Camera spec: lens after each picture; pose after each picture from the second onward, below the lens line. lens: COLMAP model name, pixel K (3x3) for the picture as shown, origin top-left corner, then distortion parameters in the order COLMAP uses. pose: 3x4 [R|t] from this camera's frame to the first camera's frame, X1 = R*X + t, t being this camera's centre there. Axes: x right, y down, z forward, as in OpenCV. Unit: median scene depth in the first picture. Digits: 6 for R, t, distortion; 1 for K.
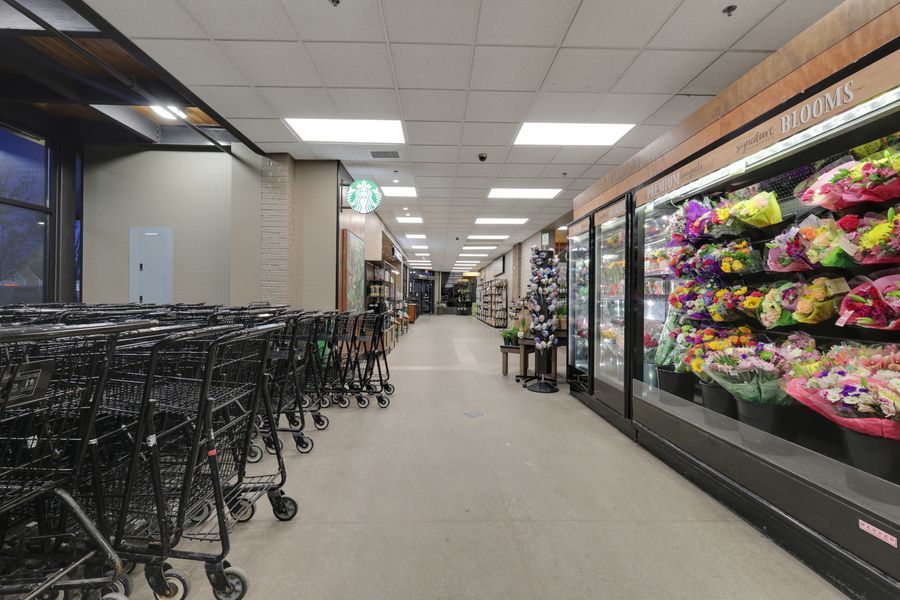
lens RADIAL K [[394.2, 0, 448.0], [0, 394.2, 298.3], [0, 0, 1]] dist [0.000748, -0.000525]
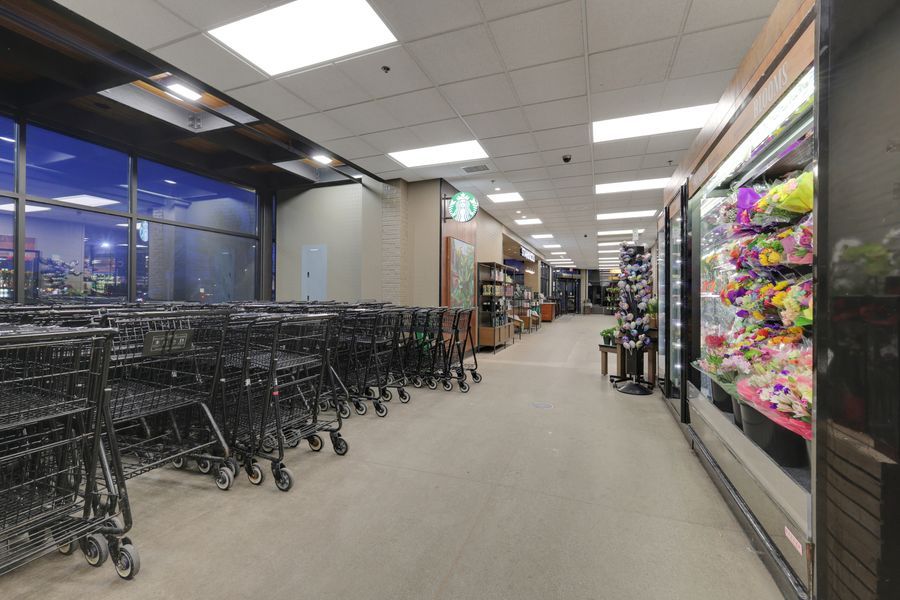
lens RADIAL K [[389.4, 0, 446.7], [0, 389.4, 295.6], [0, 0, 1]] dist [0.001531, -0.000466]
pose [[0.920727, -0.005150, -0.390173, 0.175929], [0.002989, 0.999977, -0.006146, 0.003014], [0.390196, 0.004492, 0.920721, -0.047245]]
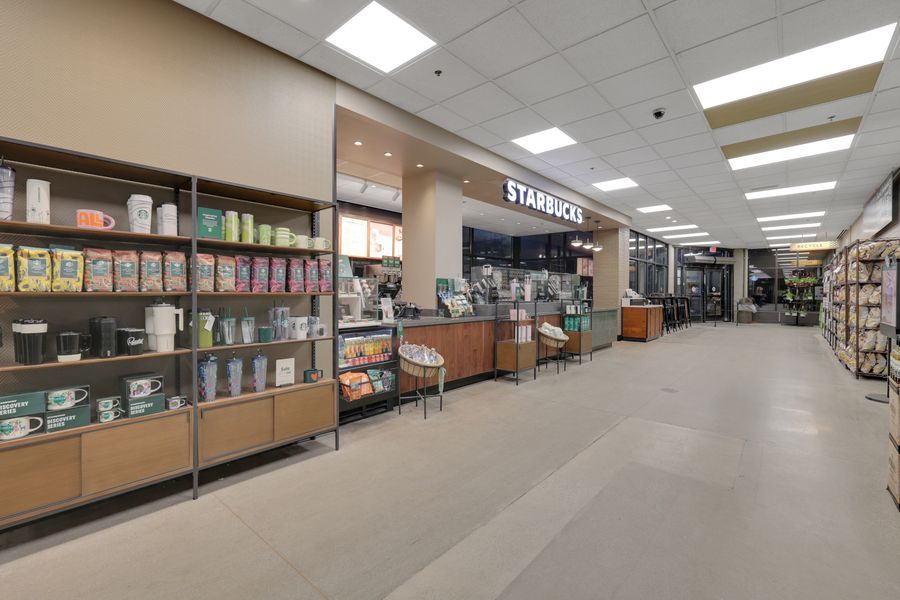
lens RADIAL K [[389.4, 0, 446.7], [0, 389.4, 295.6], [0, 0, 1]] dist [0.001531, -0.000466]
pose [[0.730467, -0.005069, -0.682929, 0.247223], [0.005335, 0.999984, -0.001716, -0.000485], [0.682927, -0.002390, 0.730483, 1.367142]]
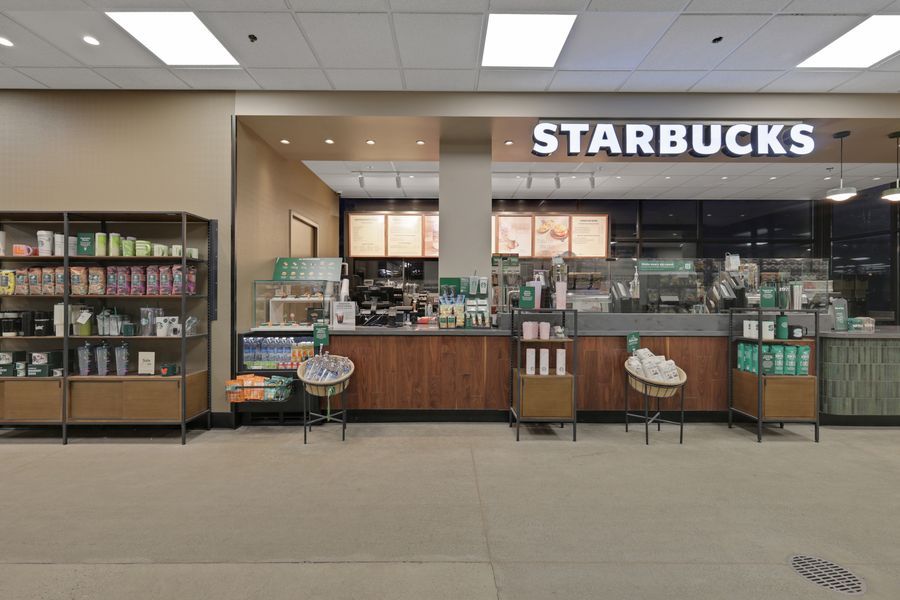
lens RADIAL K [[389.4, 0, 446.7], [0, 389.4, 295.6], [0, 0, 1]] dist [0.001531, -0.000466]
pose [[-0.021652, -0.013414, -0.999676, 0.329044], [-0.004275, 0.999902, -0.013324, 0.000006], [0.999756, 0.003986, -0.021707, 2.038833]]
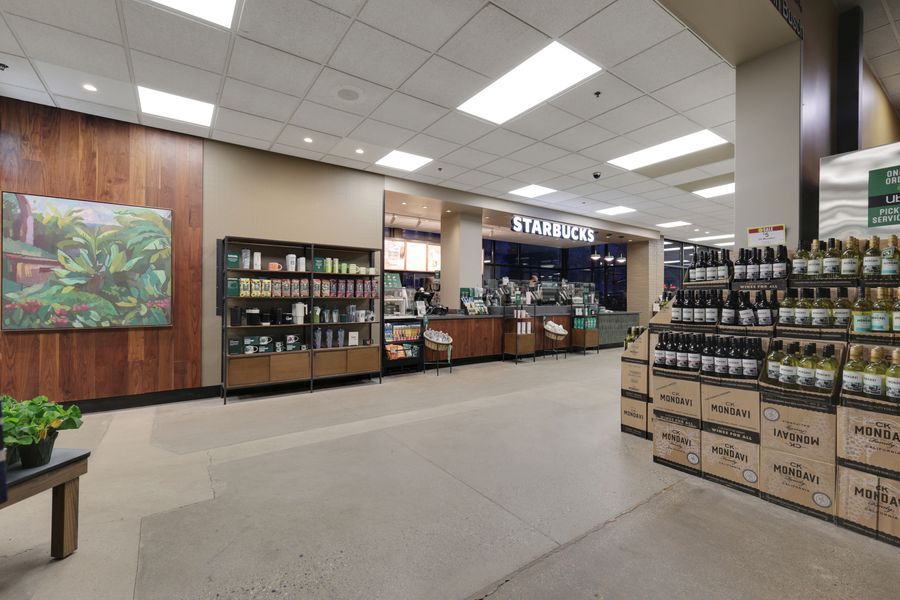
lens RADIAL K [[389.4, 0, 446.7], [0, 389.4, 295.6], [0, 0, 1]] dist [0.001531, -0.000466]
pose [[0.553057, -0.013047, -0.833041, 0.673170], [-0.000383, 0.999873, -0.015914, 0.004450], [0.833143, 0.009121, 0.552982, 1.252461]]
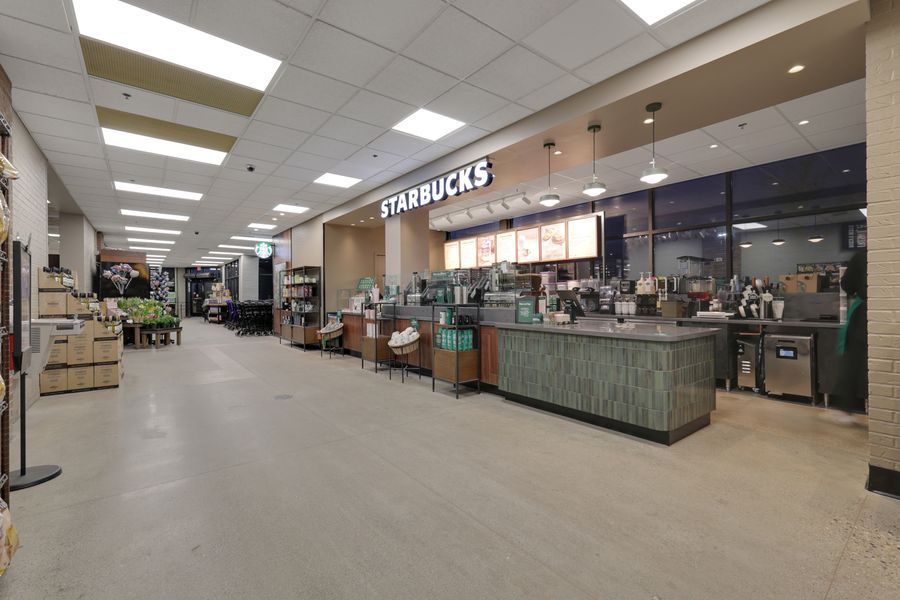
lens RADIAL K [[394.2, 0, 448.0], [0, 394.2, 298.3], [0, 0, 1]] dist [0.000748, -0.000525]
pose [[-0.804452, -0.003267, -0.594009, 0.238529], [-0.003092, 0.999994, -0.001312, -0.000553], [0.594010, 0.000781, -0.804458, 3.210686]]
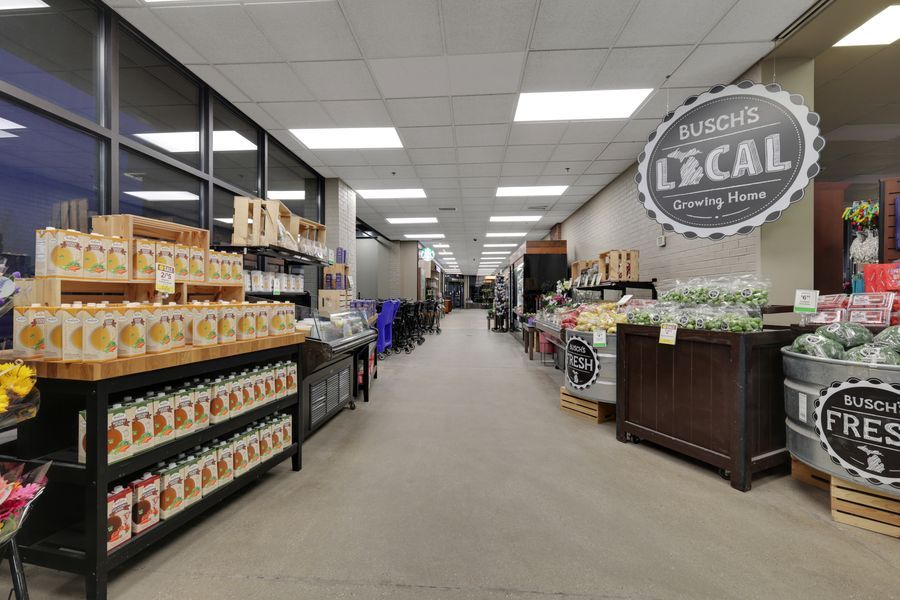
lens RADIAL K [[389.4, 0, 446.7], [0, 389.4, 295.6], [0, 0, 1]] dist [0.001531, -0.000466]
pose [[0.995950, -0.009310, -0.089428, 0.113562], [0.009137, 0.999956, -0.002343, 0.003885], [0.089445, 0.001516, 0.995991, -1.356600]]
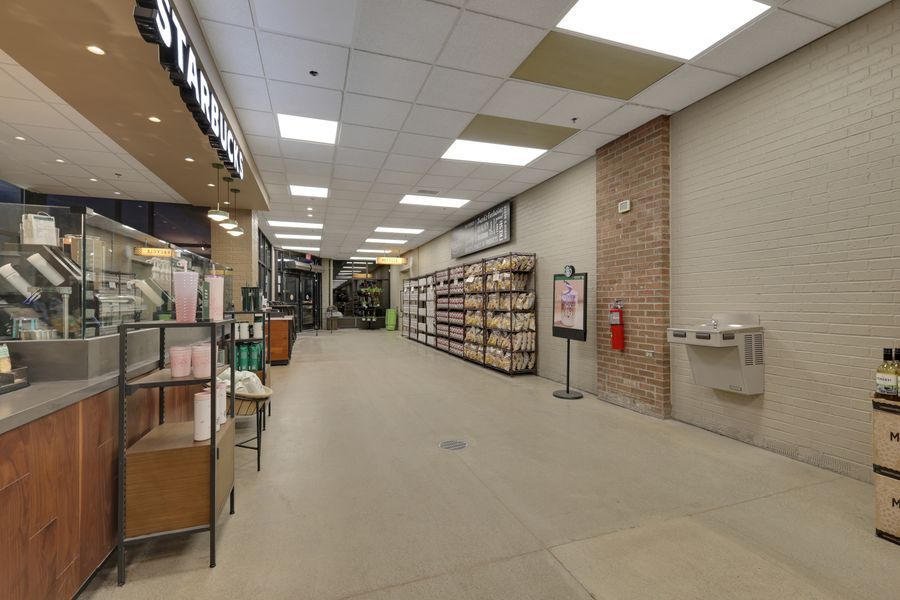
lens RADIAL K [[394.2, 0, 448.0], [0, 394.2, 298.3], [0, 0, 1]] dist [0.000748, -0.000525]
pose [[0.953188, -0.011645, 0.302154, -0.160625], [0.014127, 0.999882, -0.006033, -0.003420], [-0.302048, 0.010019, 0.953240, 1.773970]]
